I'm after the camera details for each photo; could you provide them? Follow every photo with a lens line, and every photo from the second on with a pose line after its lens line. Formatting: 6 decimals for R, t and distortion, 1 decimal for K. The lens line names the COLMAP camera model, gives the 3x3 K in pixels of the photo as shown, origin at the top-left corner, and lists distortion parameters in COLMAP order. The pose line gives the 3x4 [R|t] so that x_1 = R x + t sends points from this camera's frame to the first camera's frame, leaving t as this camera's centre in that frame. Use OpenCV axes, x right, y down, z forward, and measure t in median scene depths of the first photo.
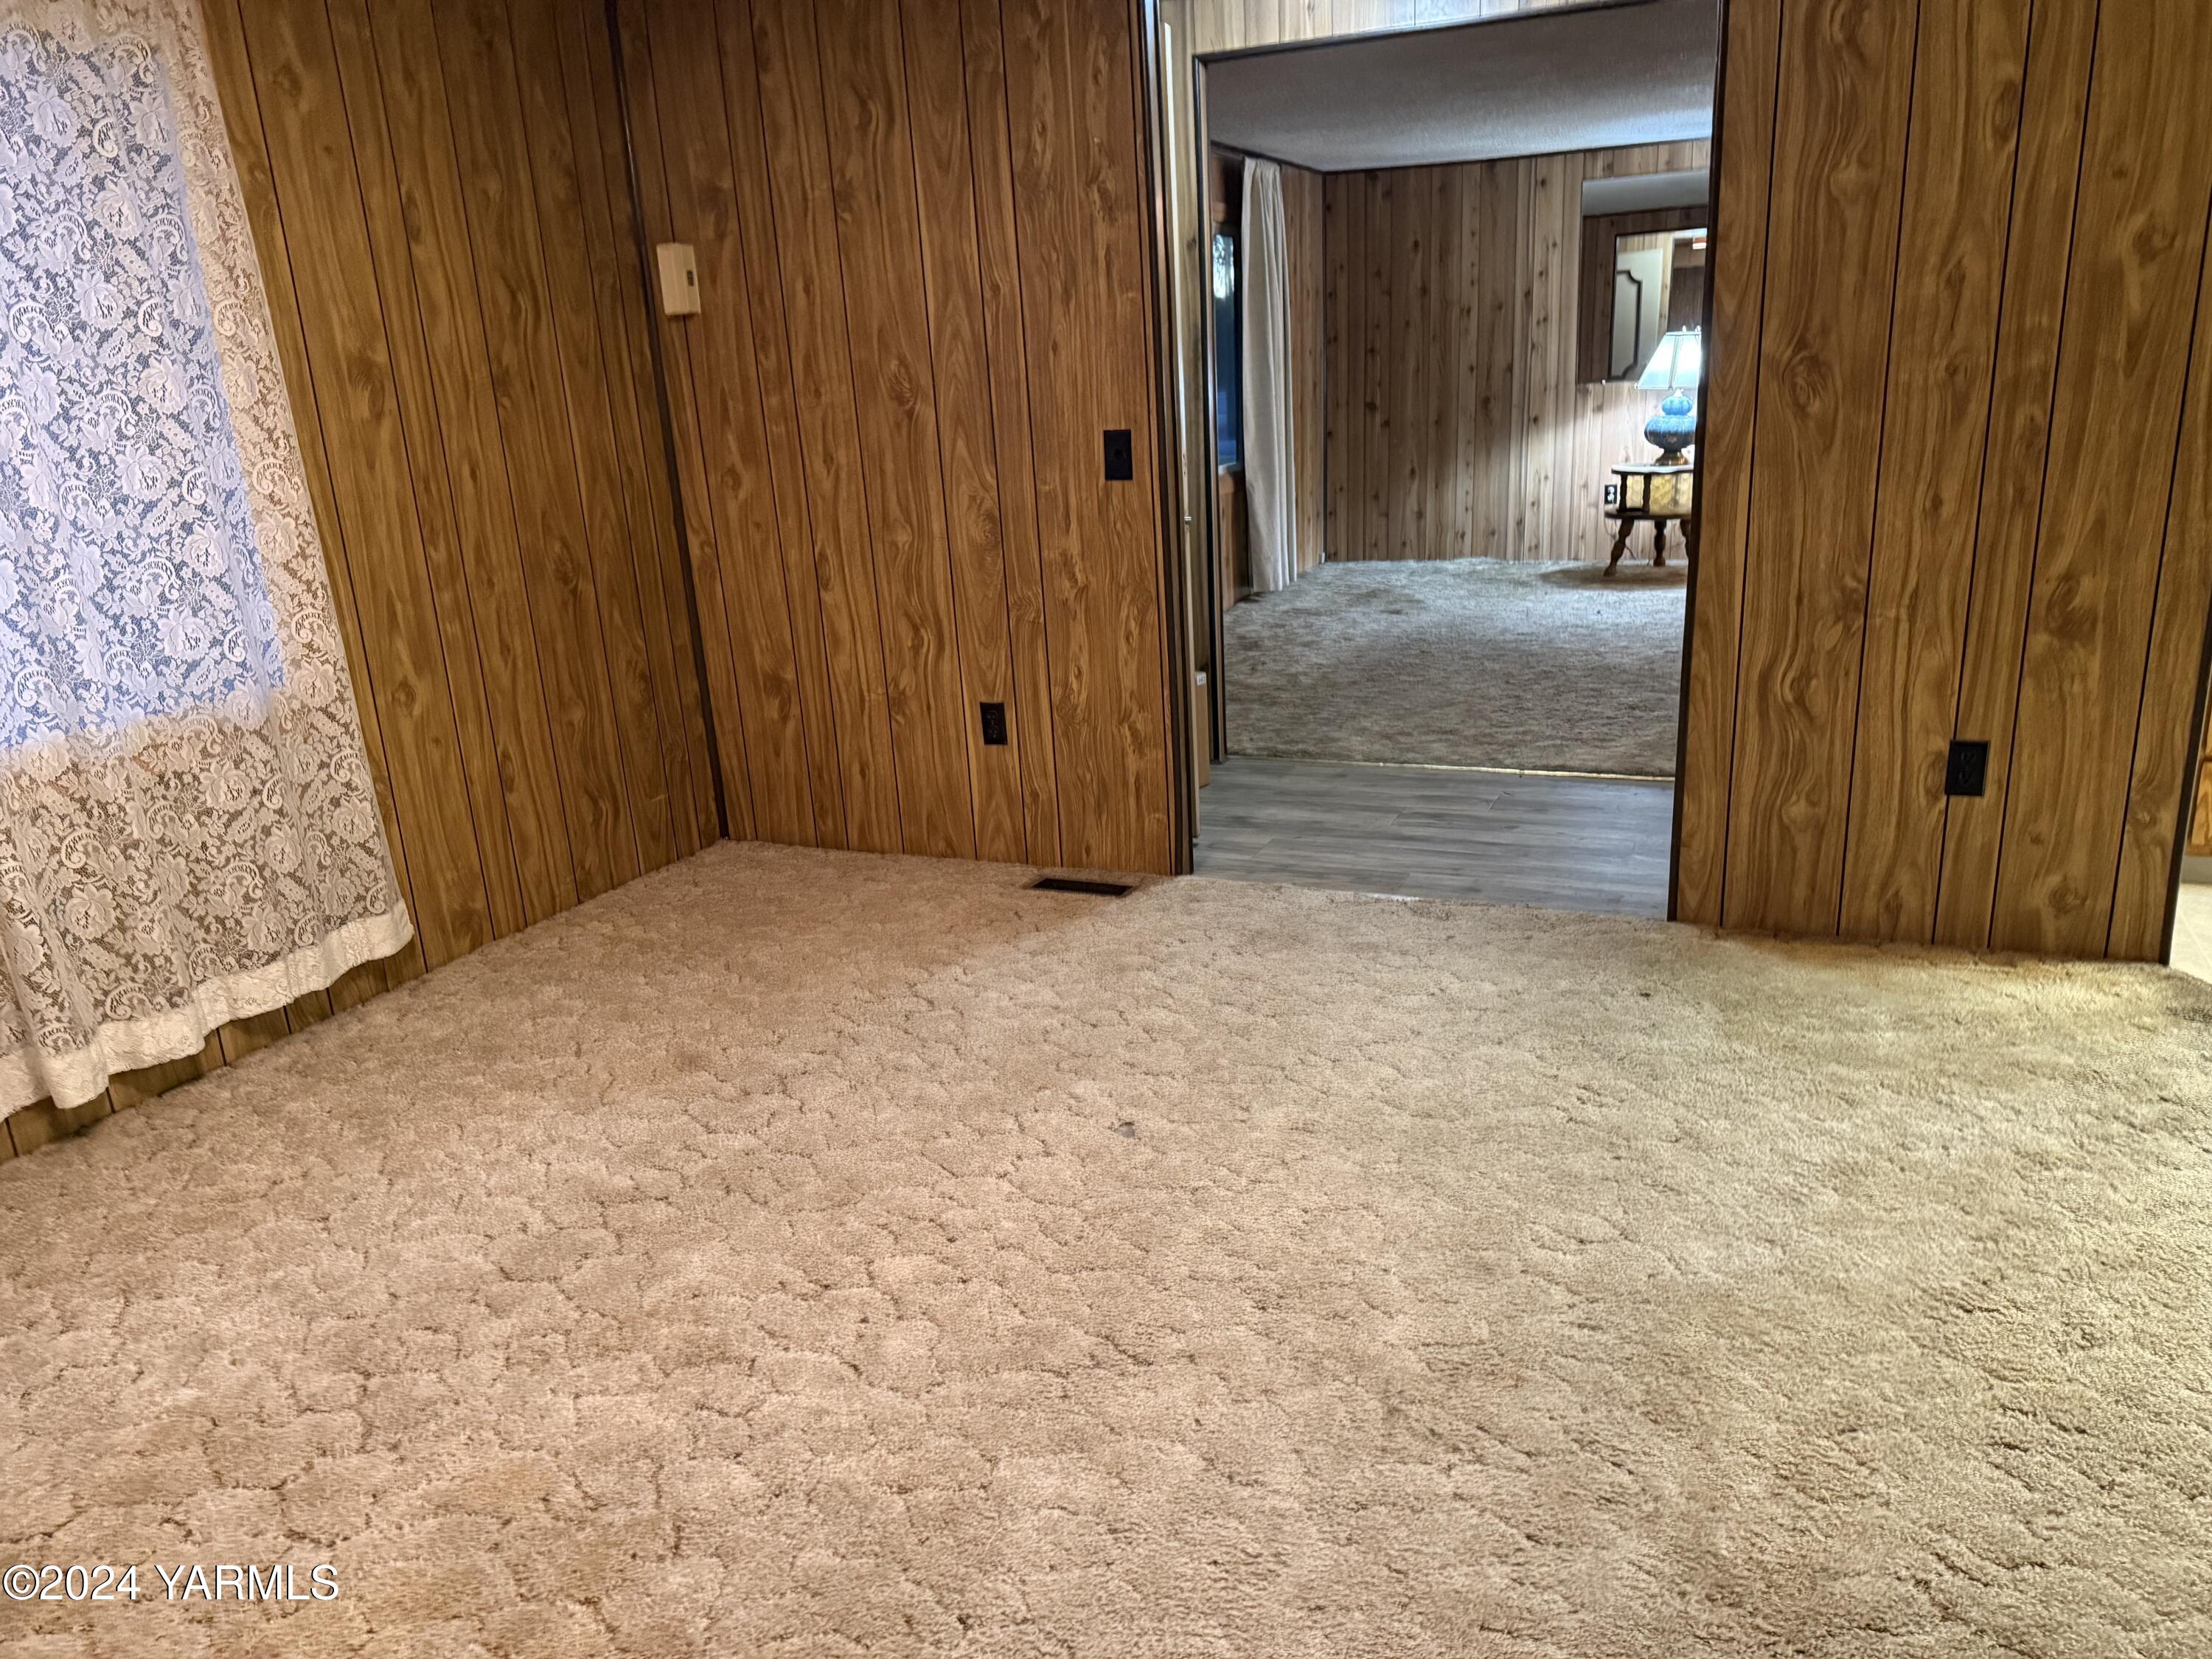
lens RADIAL K [[1541.2, 0, 1110.0], [0, 1541.2, 842.2], [0, 0, 1]] dist [0.059698, -0.079887]
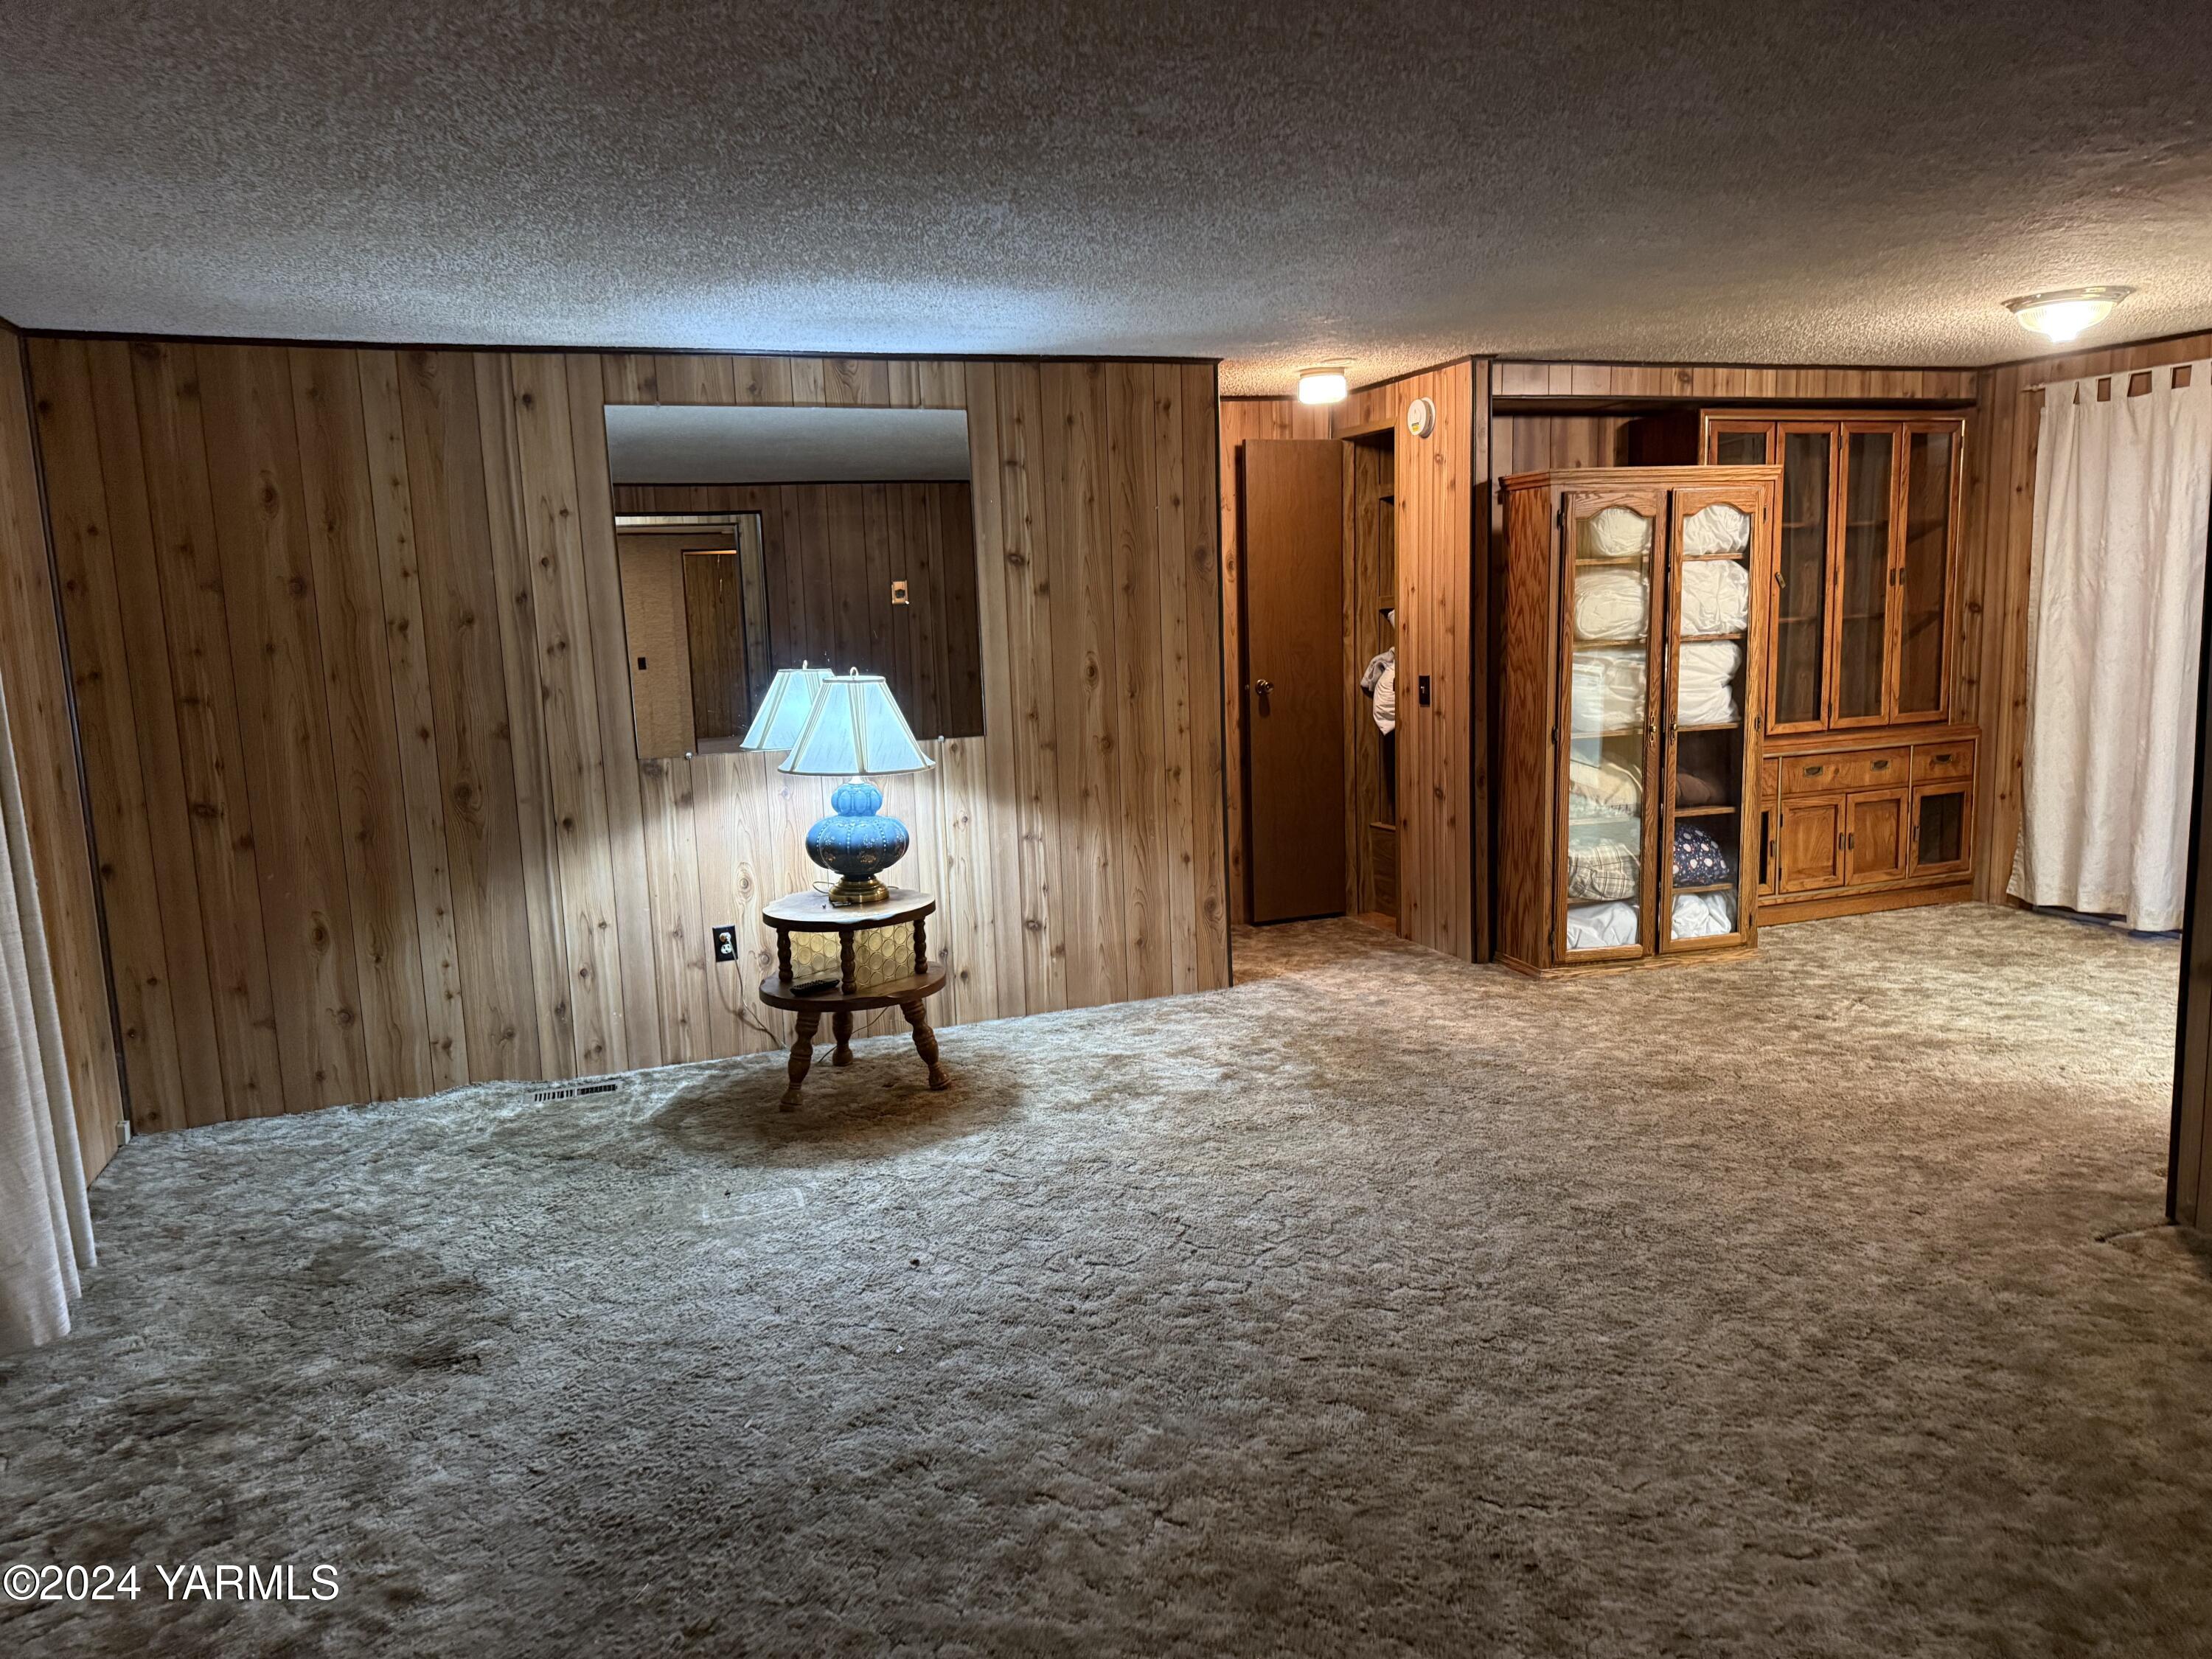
lens RADIAL K [[1541.2, 0, 1108.7], [0, 1541.2, 854.3], [0, 0, 1]] dist [0.059698, -0.079887]
pose [[0.720089, -0.089817, 0.688045, 0.086722], [0.205536, 0.974696, -0.087873, -0.383837], [-0.662742, 0.204694, 0.720328, 1.074585]]
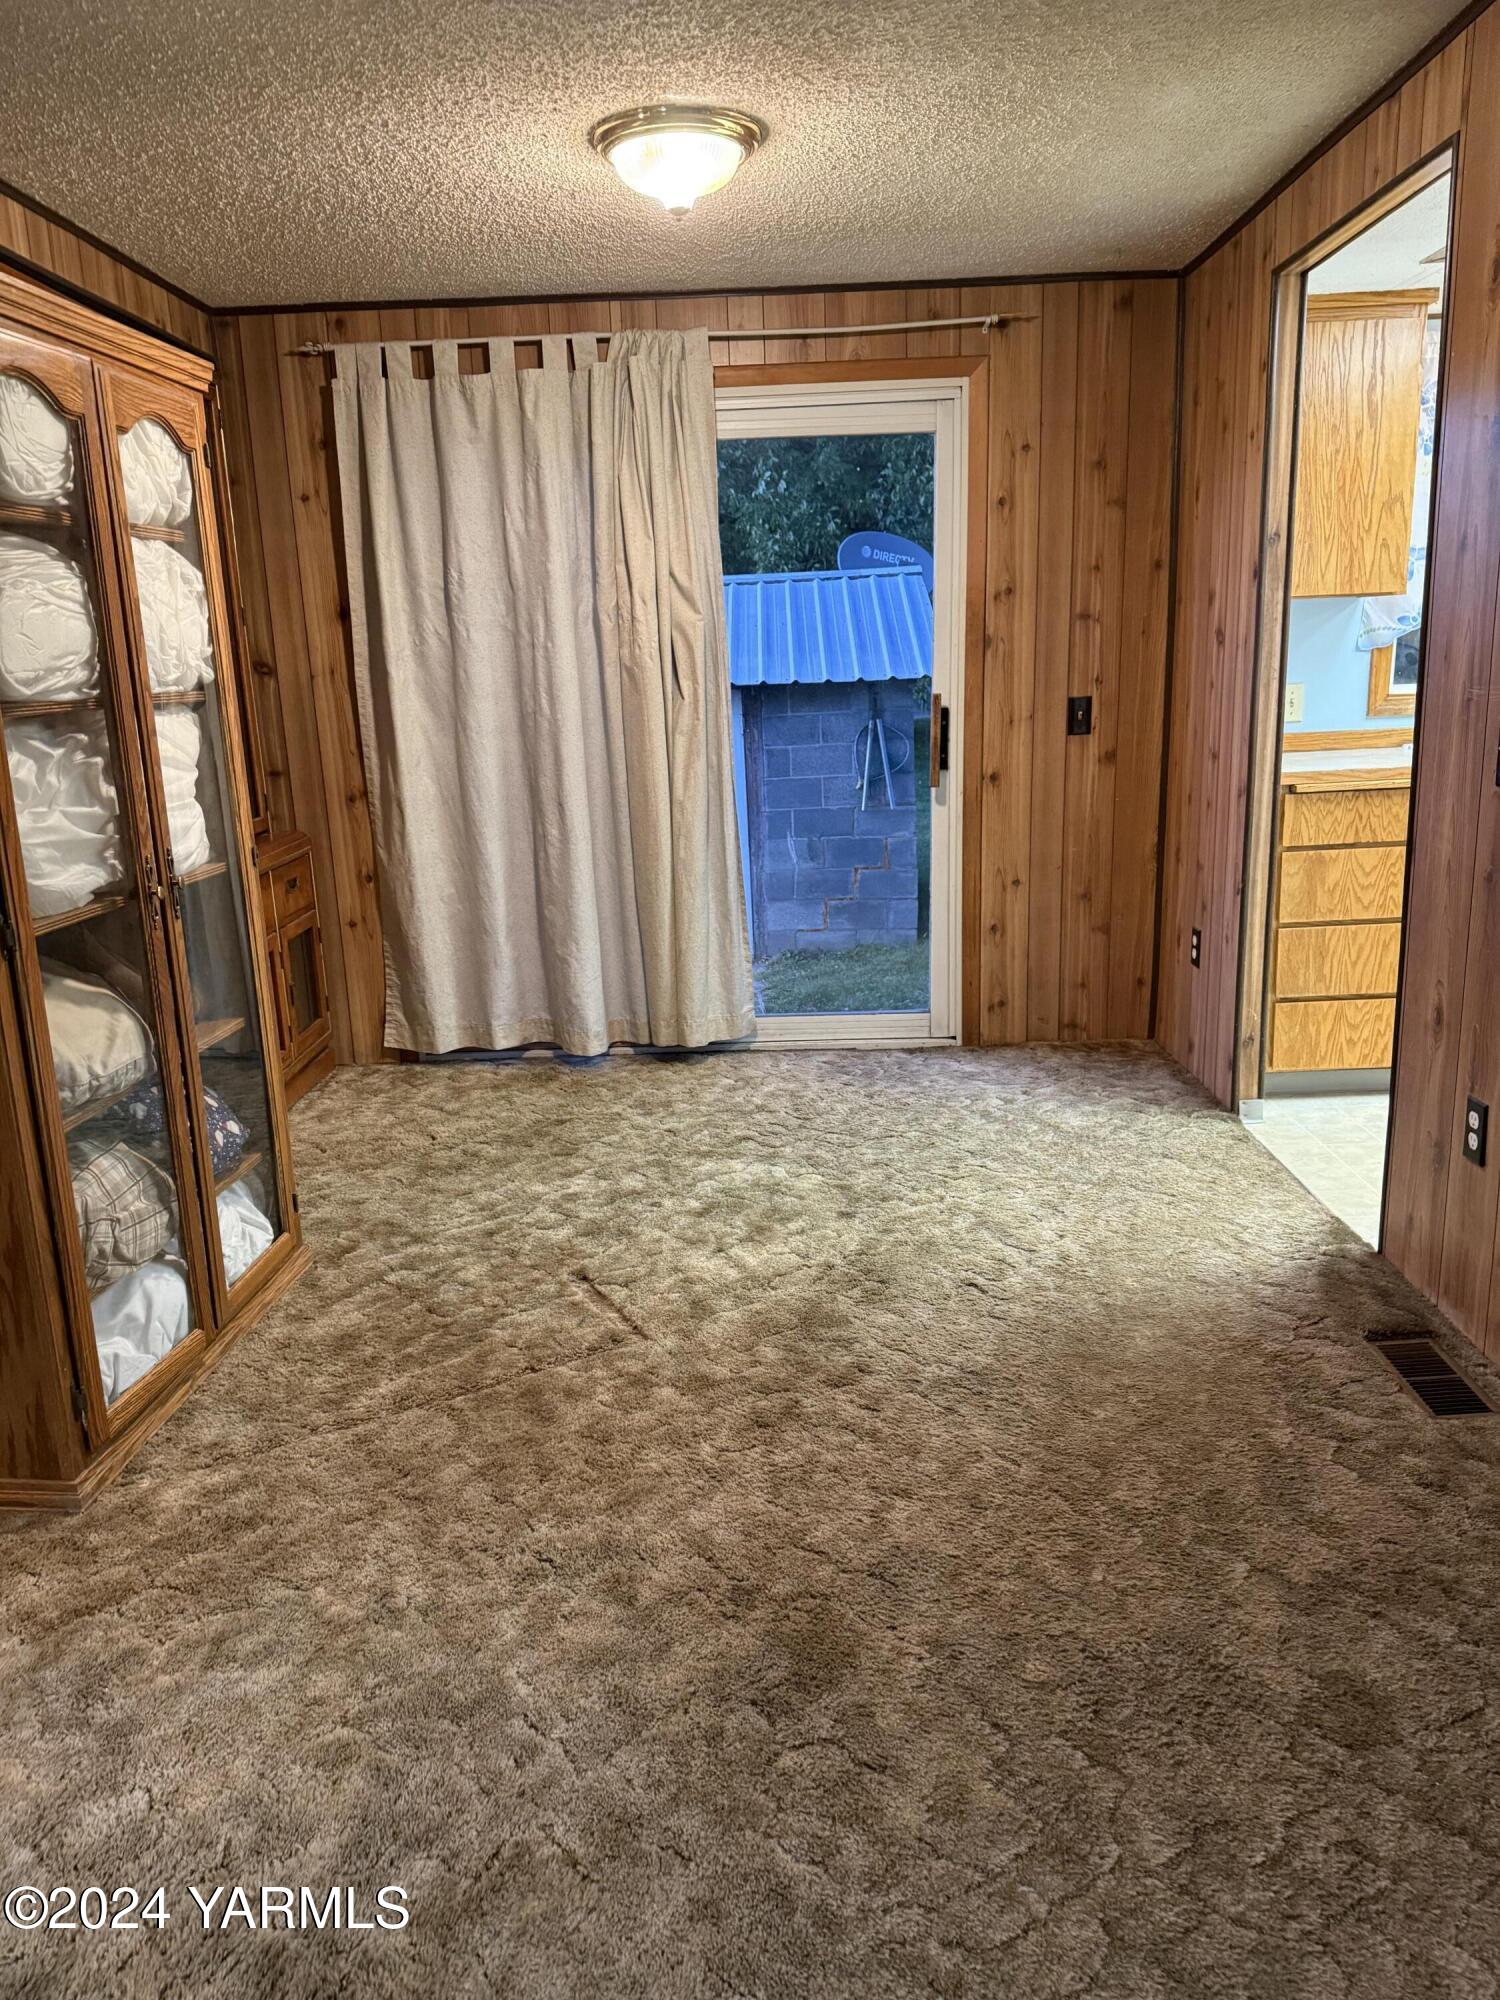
lens RADIAL K [[1393.5, 0, 743.5], [0, 1393.5, 1019.3], [0, 0, 1]] dist [0.059698, -0.079887]
pose [[-0.389837, -0.171267, 0.904817, 0.730875], [0.323979, 0.894232, 0.308848, -0.558575], [-0.862012, 0.413542, -0.293118, 1.677684]]
